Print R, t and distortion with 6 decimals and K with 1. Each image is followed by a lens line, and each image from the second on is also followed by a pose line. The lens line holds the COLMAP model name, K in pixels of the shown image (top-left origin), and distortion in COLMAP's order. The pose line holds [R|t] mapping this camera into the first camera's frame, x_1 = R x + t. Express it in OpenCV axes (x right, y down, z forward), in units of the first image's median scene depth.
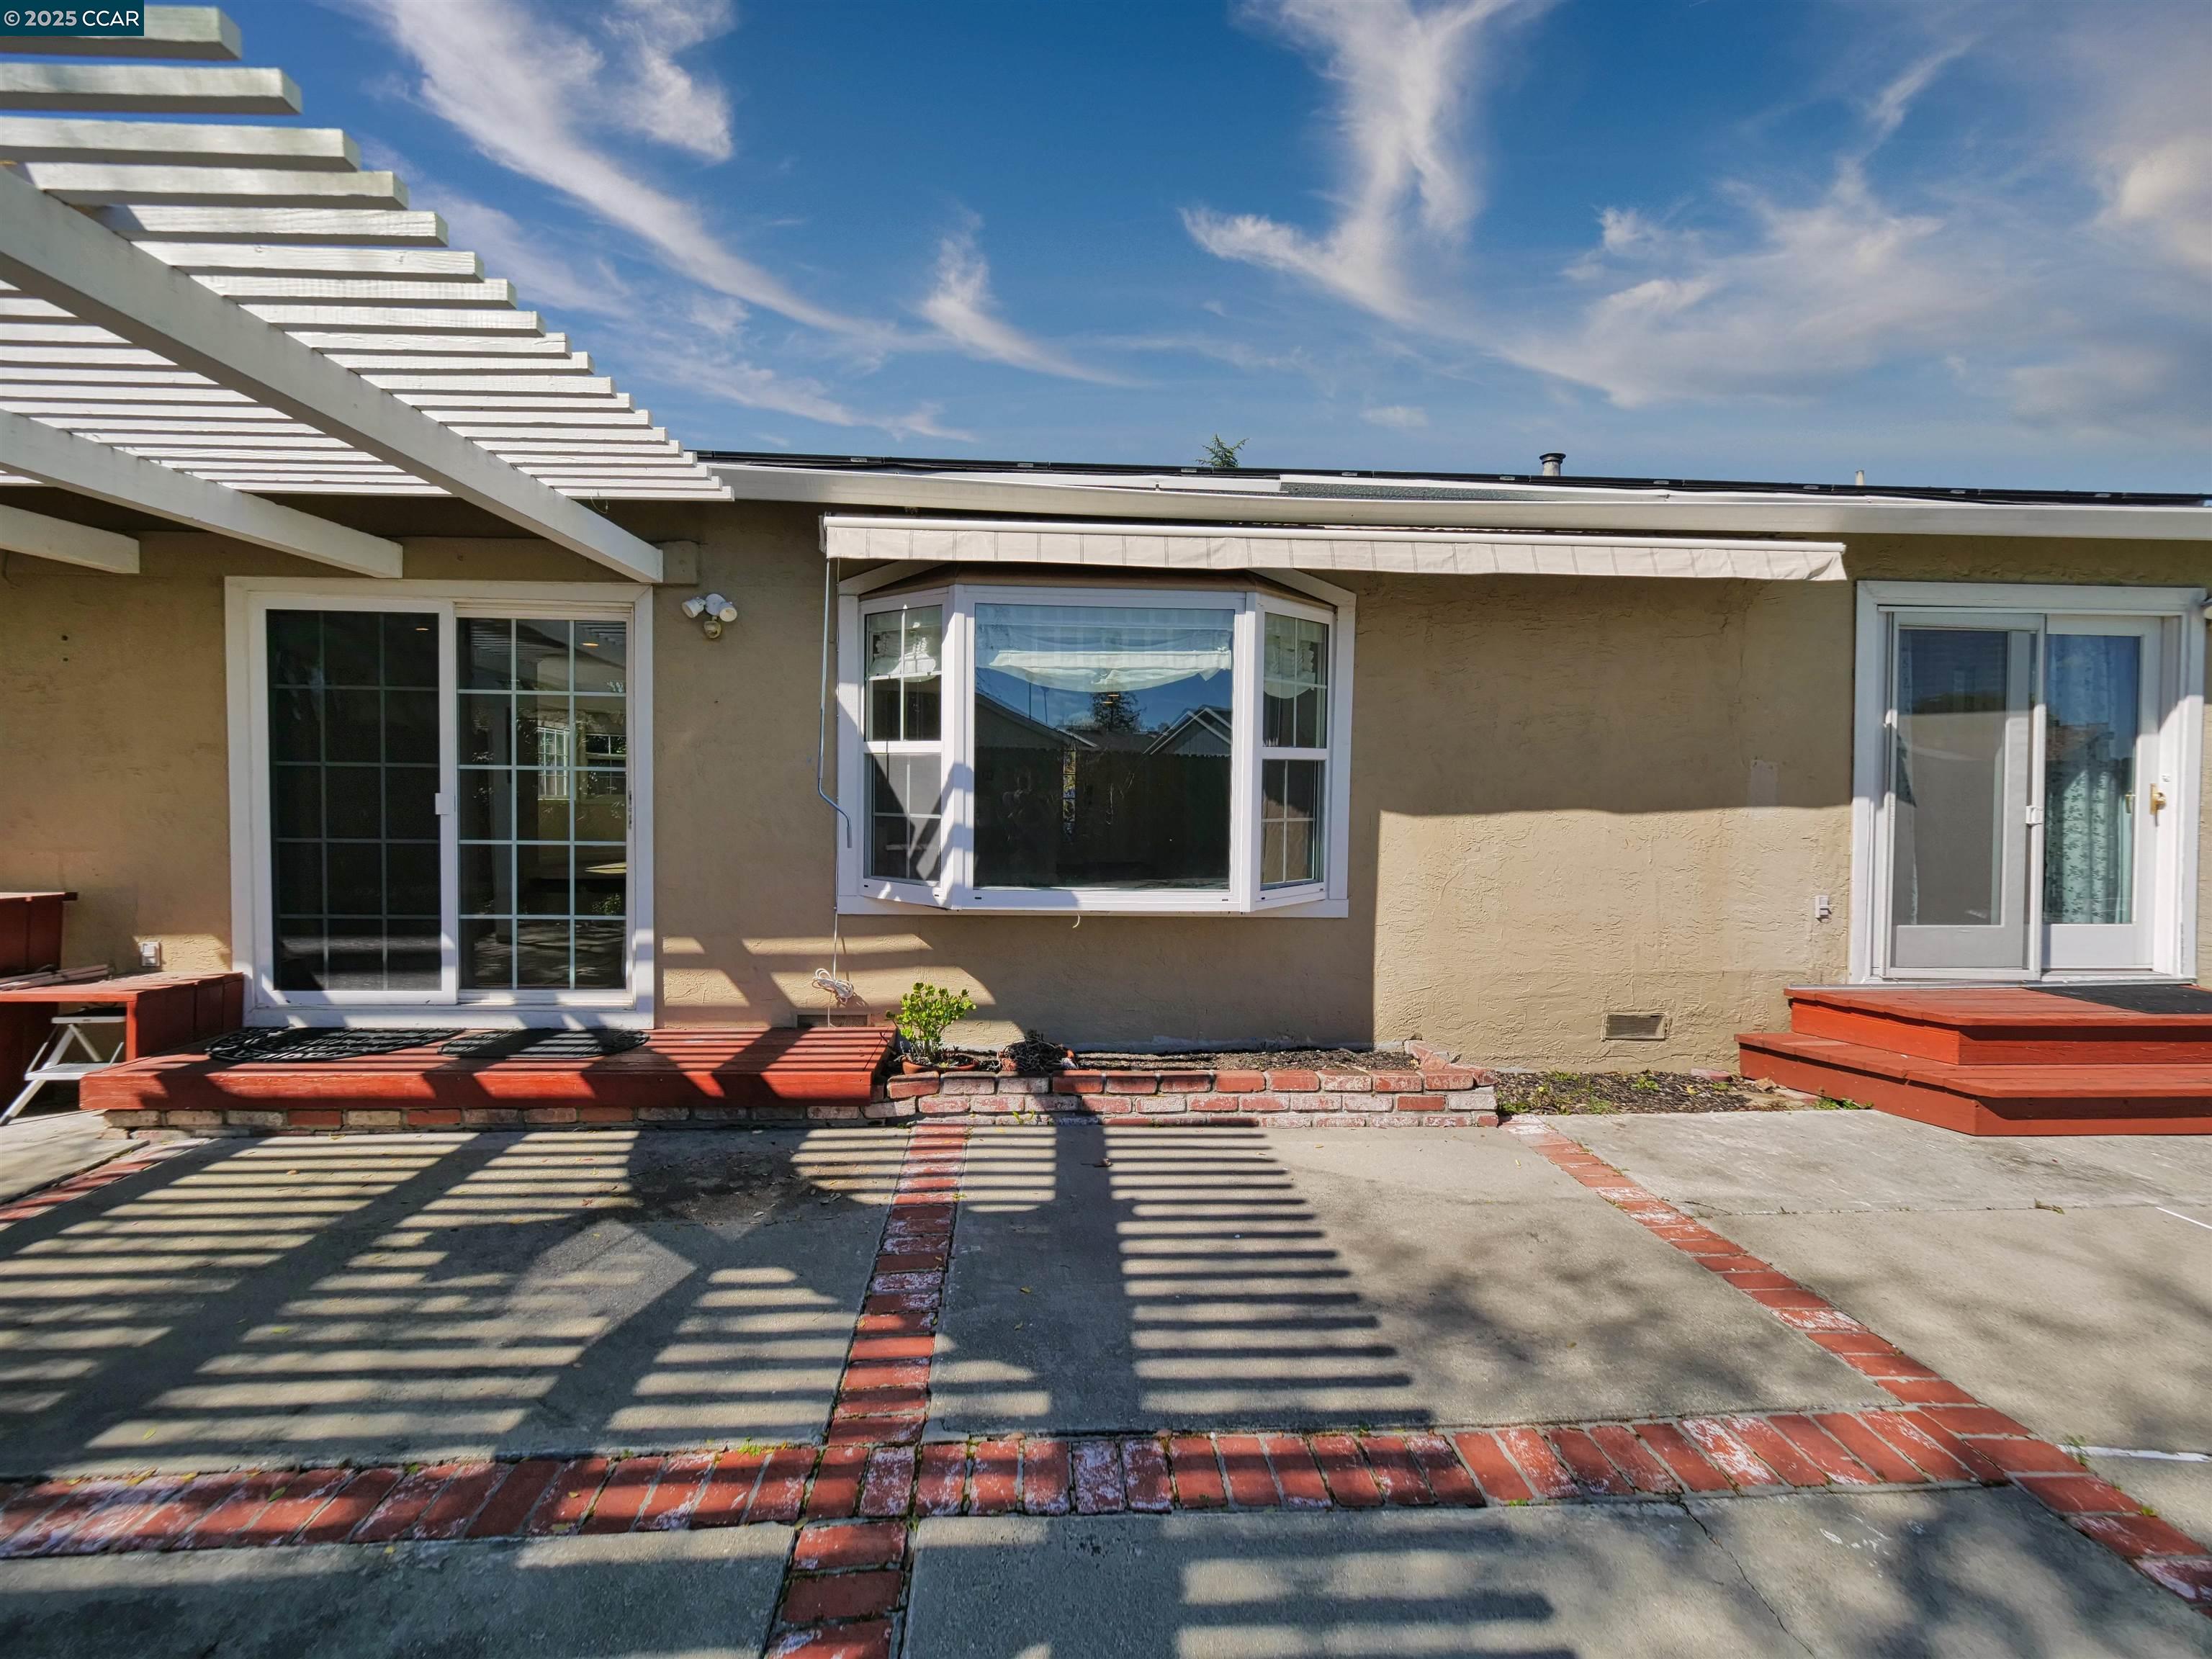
lens RADIAL K [[940.9, 0, 1083.3], [0, 940.9, 821.4], [0, 0, 1]] dist [-0.002222, -0.000750]
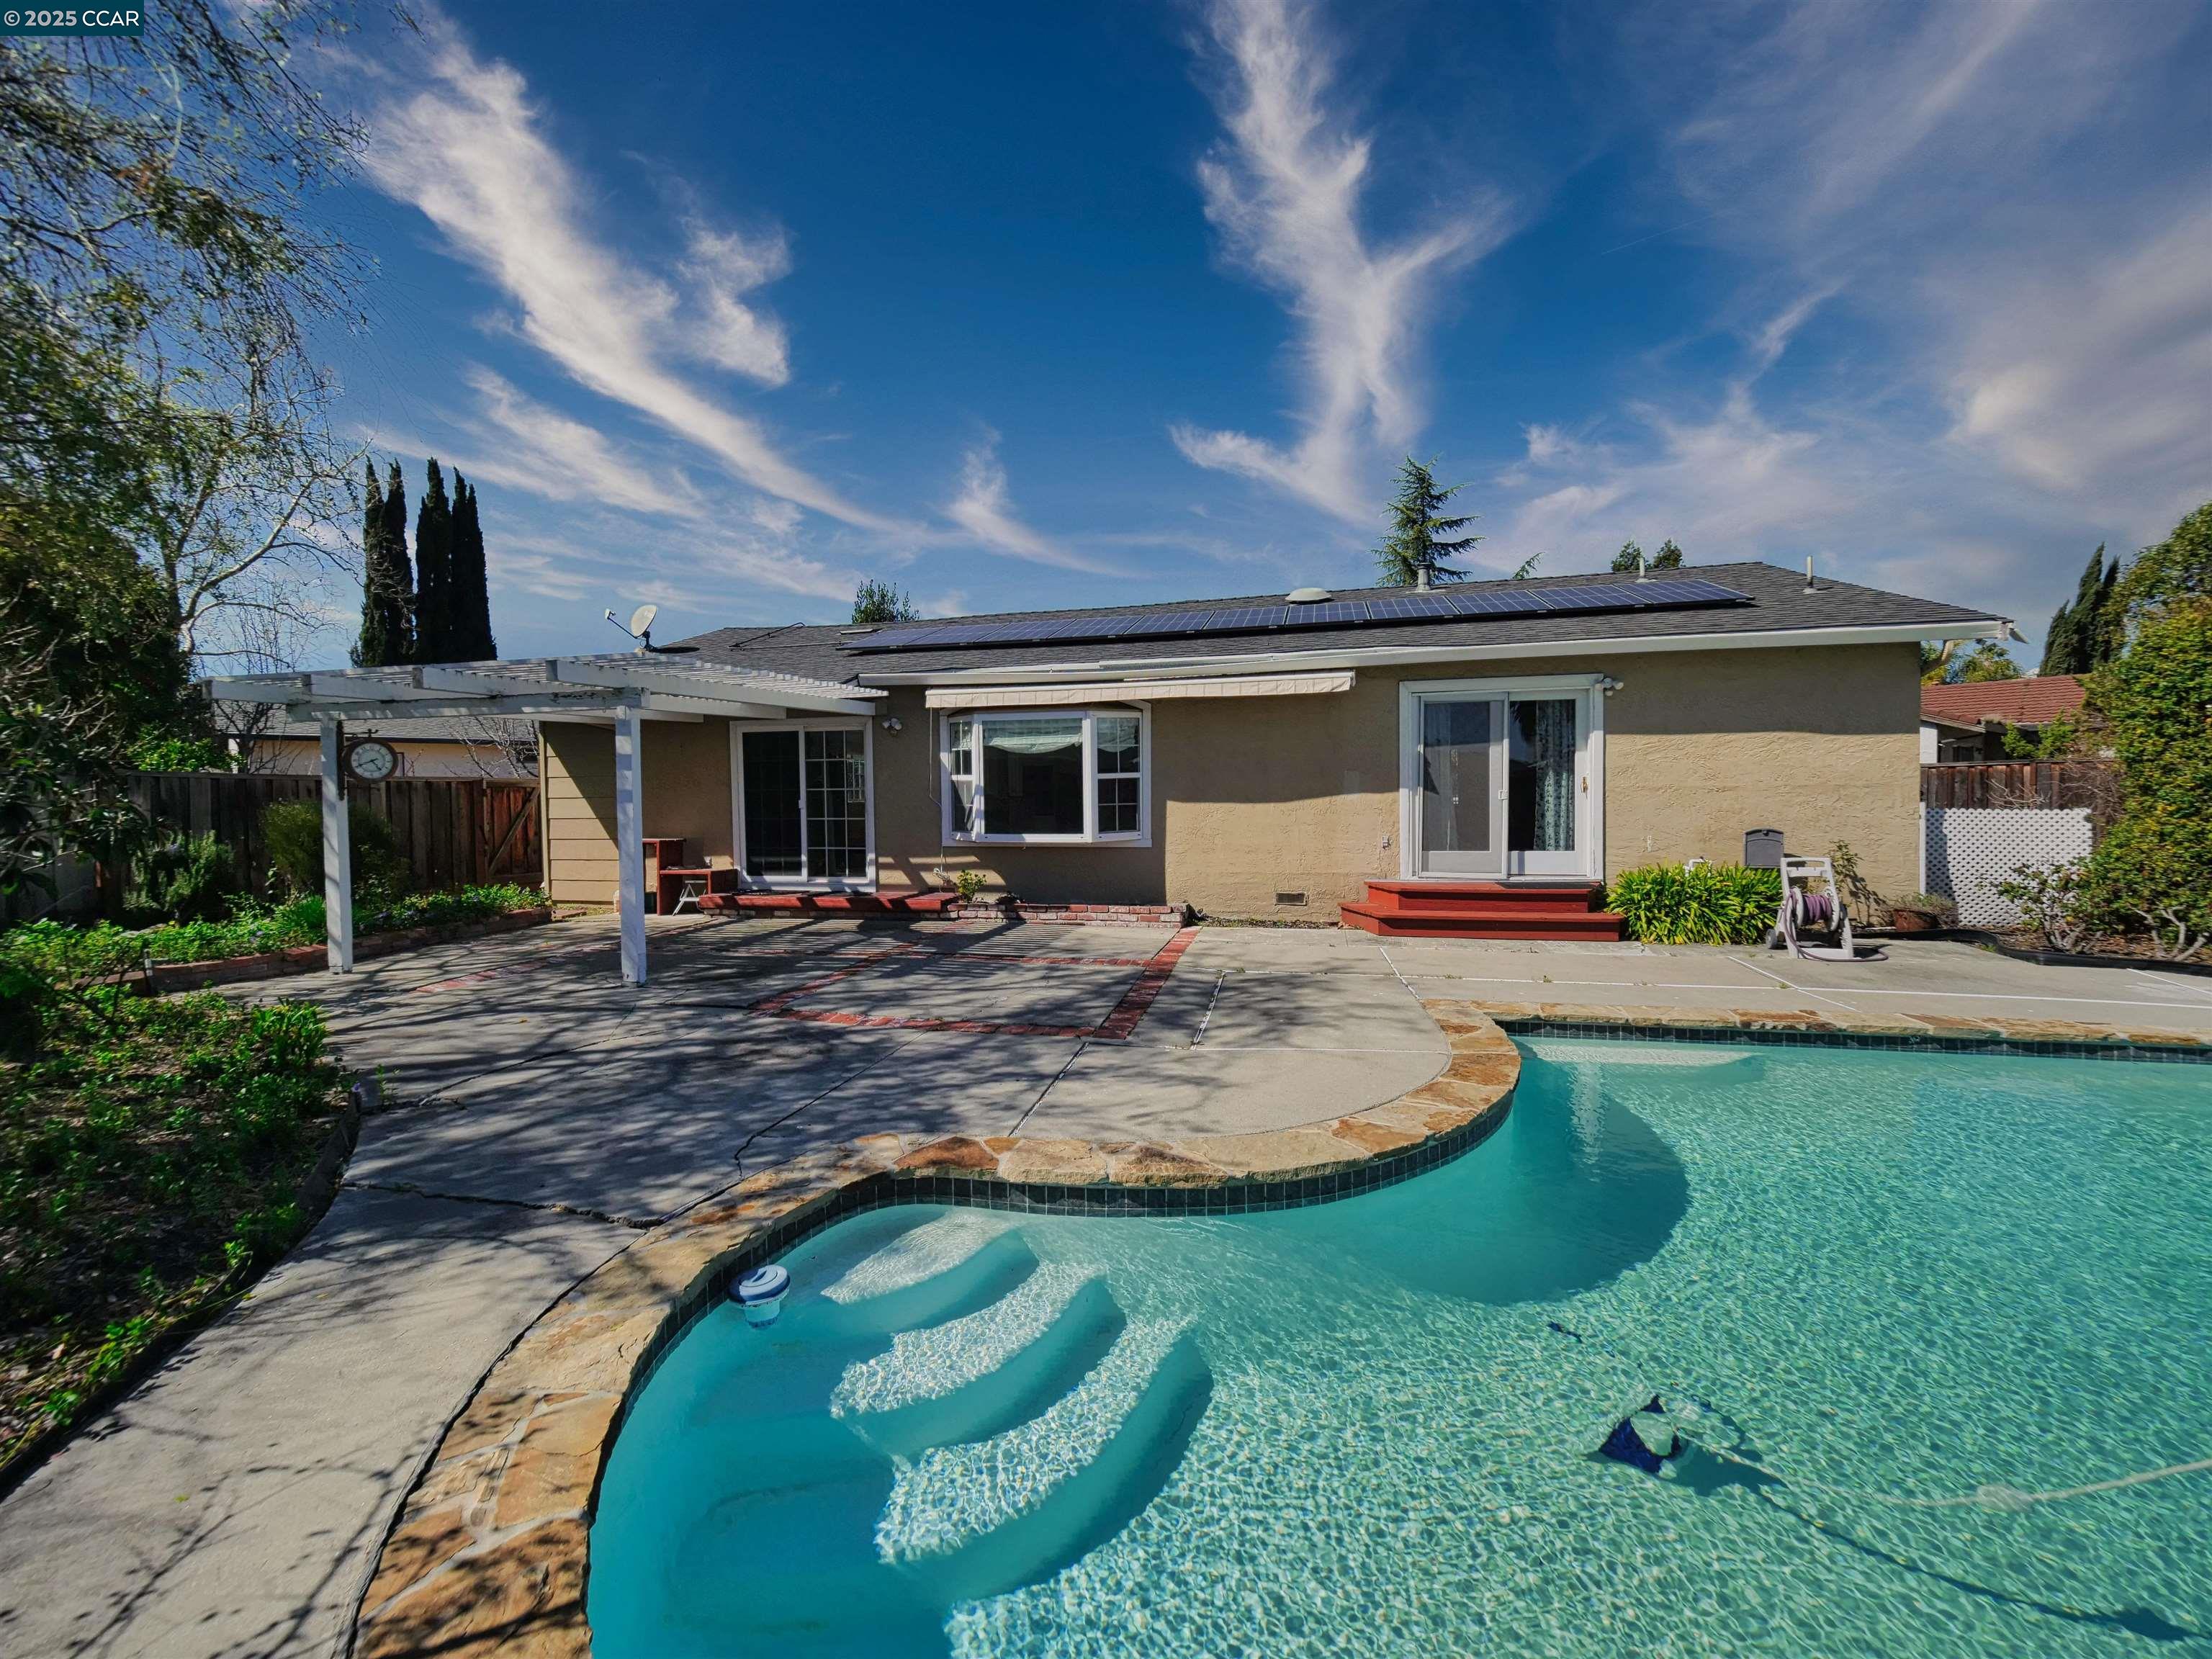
lens RADIAL K [[940.9, 0, 1083.3], [0, 940.9, 821.4], [0, 0, 1]] dist [-0.002222, -0.000750]
pose [[0.954866, -0.014700, -0.296674, 0.834766], [0.016105, 0.999868, 0.002295, 0.034627], [0.296601, -0.006969, 0.954976, -1.253477]]
